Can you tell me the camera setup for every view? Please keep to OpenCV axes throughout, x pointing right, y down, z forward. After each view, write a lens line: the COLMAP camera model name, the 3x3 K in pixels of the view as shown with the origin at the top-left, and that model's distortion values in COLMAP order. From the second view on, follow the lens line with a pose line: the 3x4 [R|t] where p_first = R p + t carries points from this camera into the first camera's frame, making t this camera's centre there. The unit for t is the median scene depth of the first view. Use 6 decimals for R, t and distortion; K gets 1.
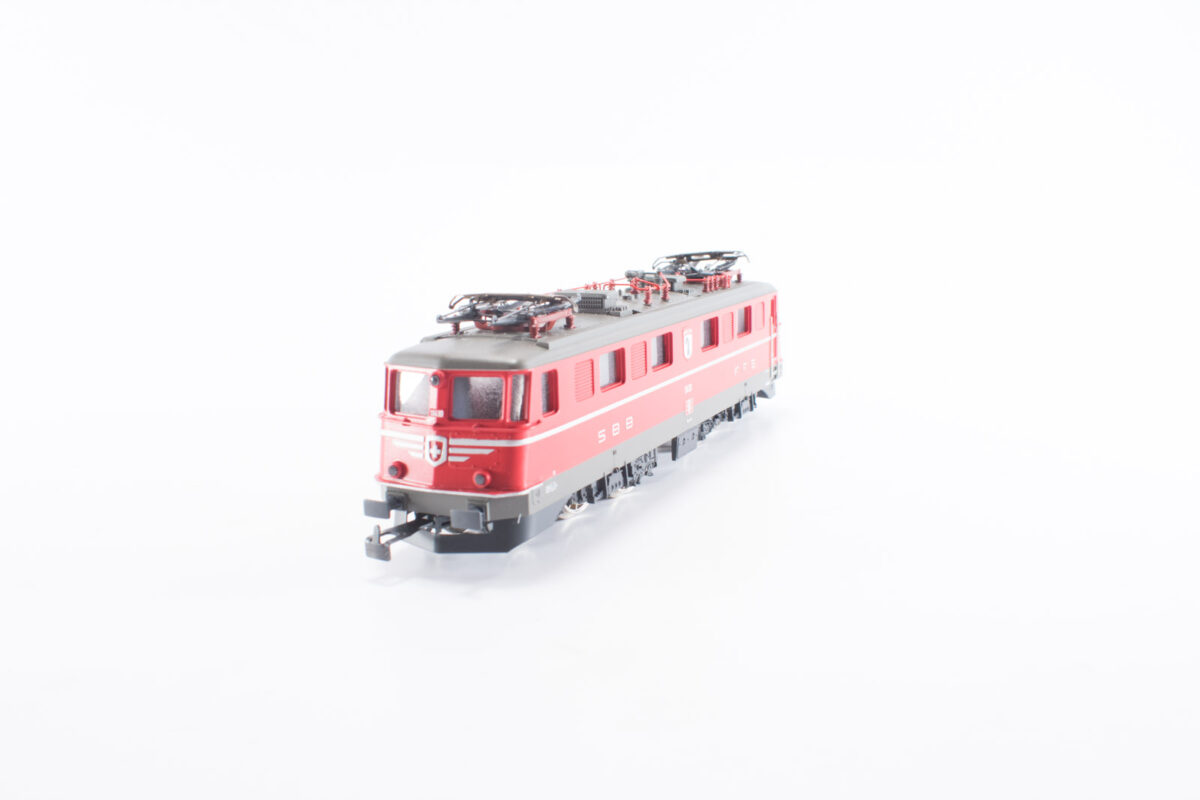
lens RADIAL K [[1177.8, 0, 600.0], [0, 1177.8, 400.0], [0, 0, 1]] dist [-0.062595, 0.002113]
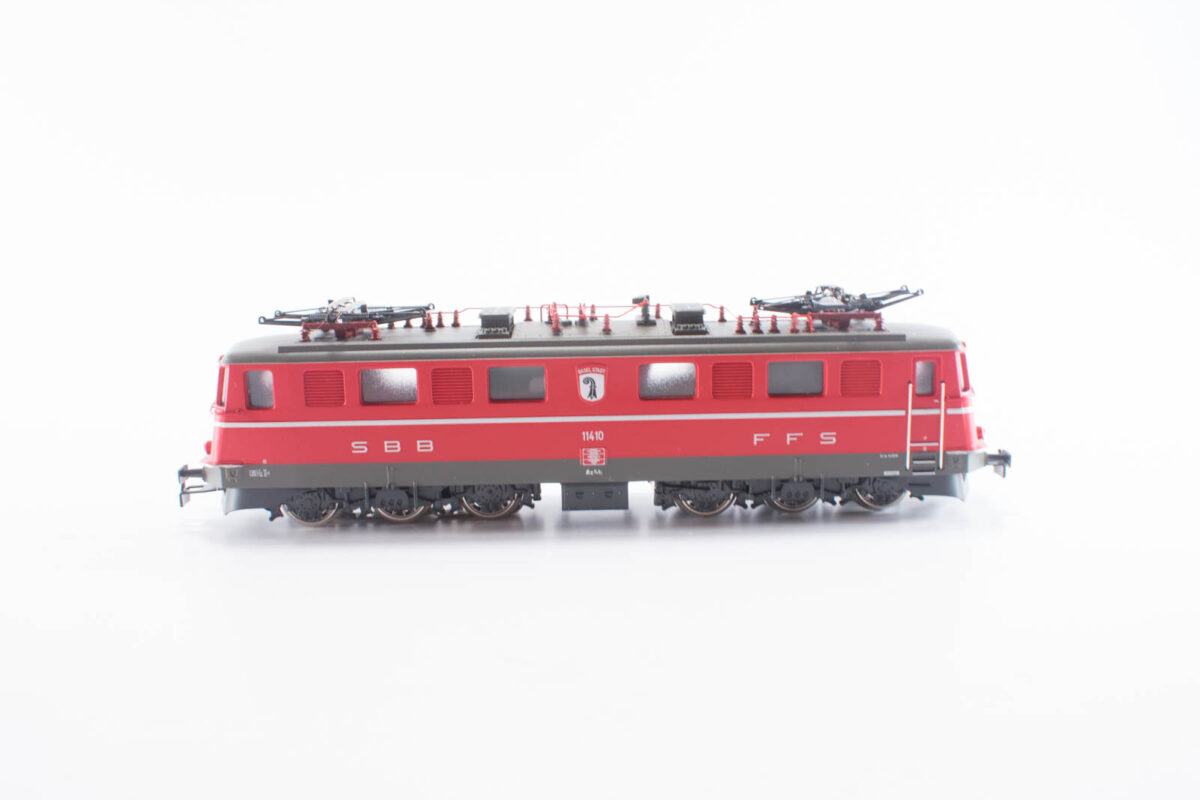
lens RADIAL K [[1212.9, 0, 600.0], [0, 1212.9, 400.0], [0, 0, 1]] dist [-0.063461, 0.000232]
pose [[0.420911, 0.181474, -0.888764, 0.872612], [-0.156732, 0.979597, 0.125794, -0.150041], [0.893459, 0.086350, 0.440766, 0.618118]]
